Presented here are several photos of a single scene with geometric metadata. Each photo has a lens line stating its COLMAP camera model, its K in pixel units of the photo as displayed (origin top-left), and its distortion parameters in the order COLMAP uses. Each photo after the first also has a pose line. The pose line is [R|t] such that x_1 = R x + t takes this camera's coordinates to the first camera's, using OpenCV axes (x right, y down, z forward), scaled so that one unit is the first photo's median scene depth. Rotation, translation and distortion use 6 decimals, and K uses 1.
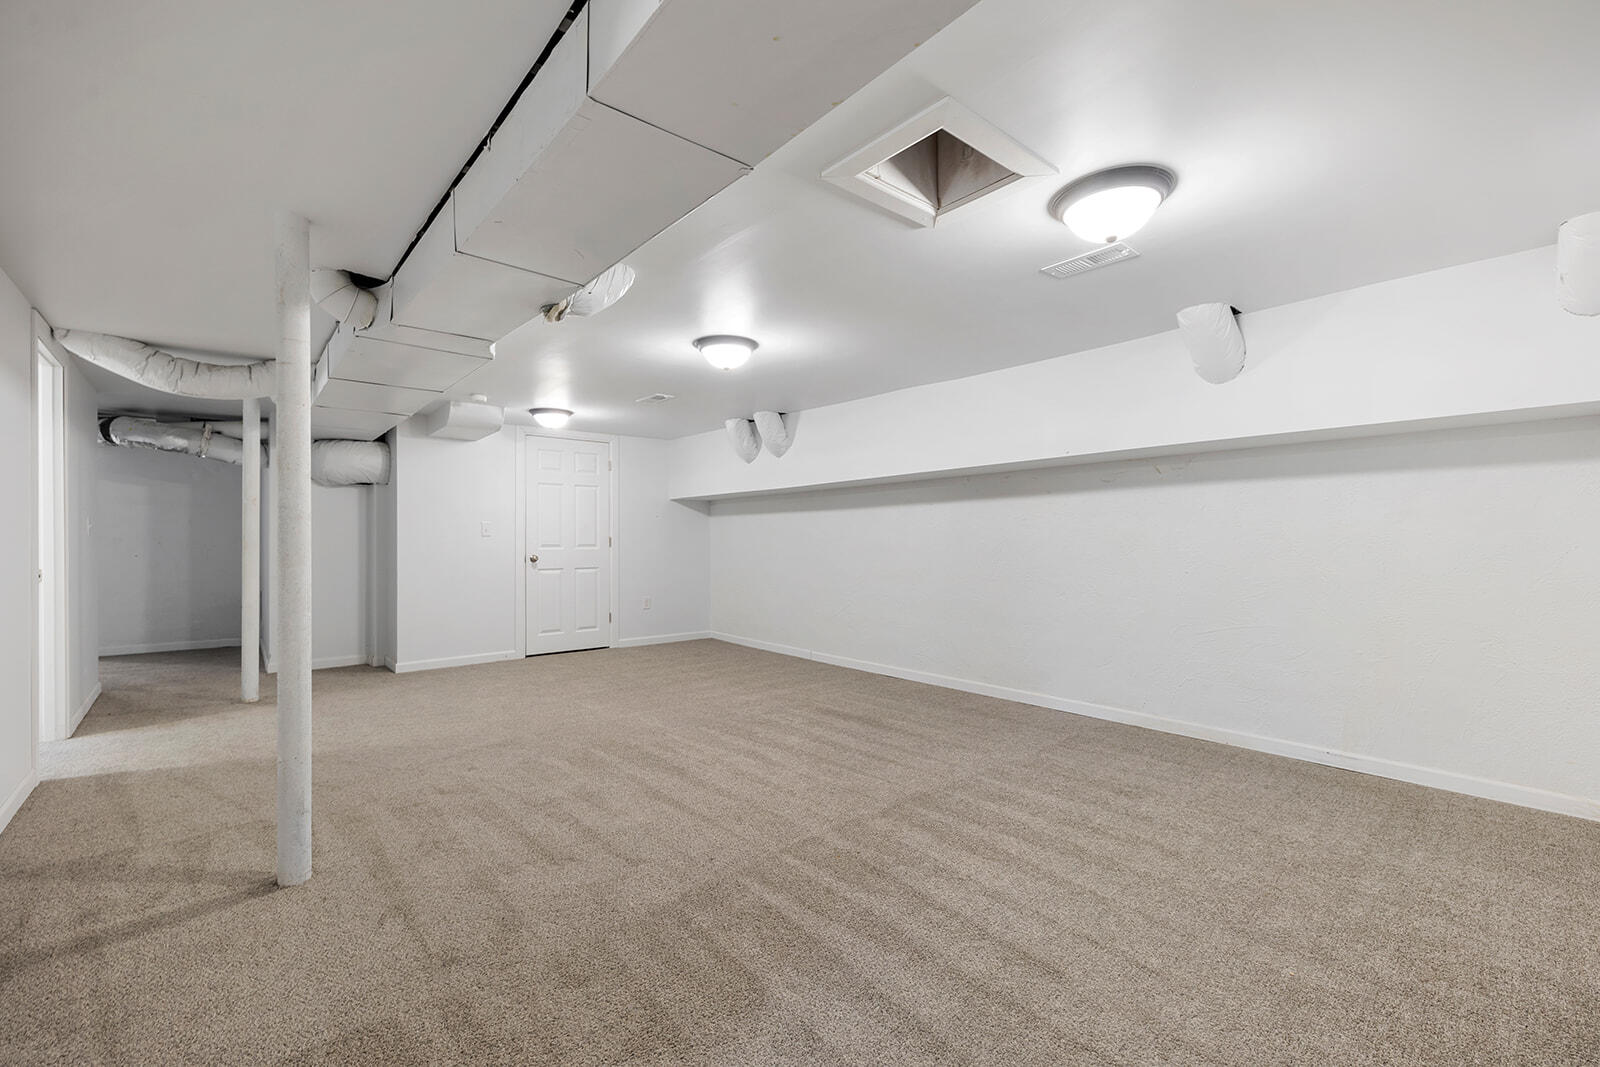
lens RADIAL K [[682.4, 0, 790.5], [0, 682.4, 531.9], [0, 0, 1]] dist [-0.000044, -0.000213]
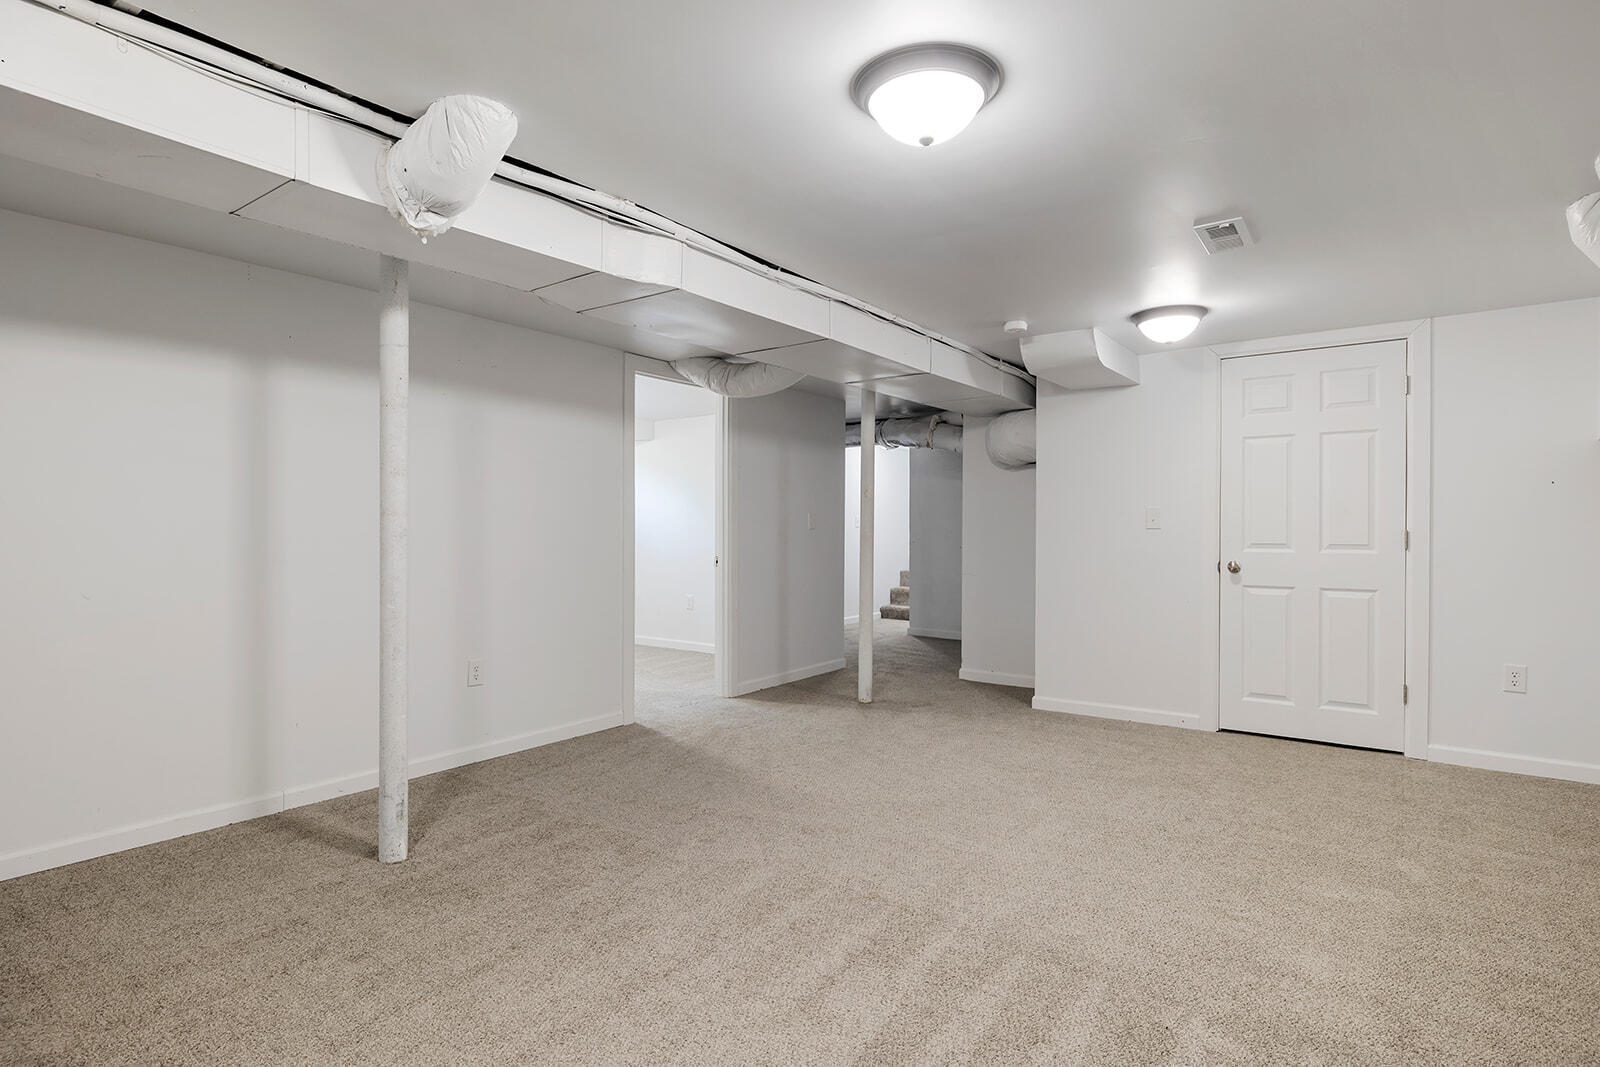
lens RADIAL K [[824.2, 0, 800.0], [0, 824.2, 533.5], [0, 0, 1]] dist [-0.000569, -0.000325]
pose [[0.217576, 0.004271, -0.976034, 0.263127], [0.007896, 0.999950, 0.006135, 0.003671], [0.976012, -0.009041, 0.217531, 0.548860]]
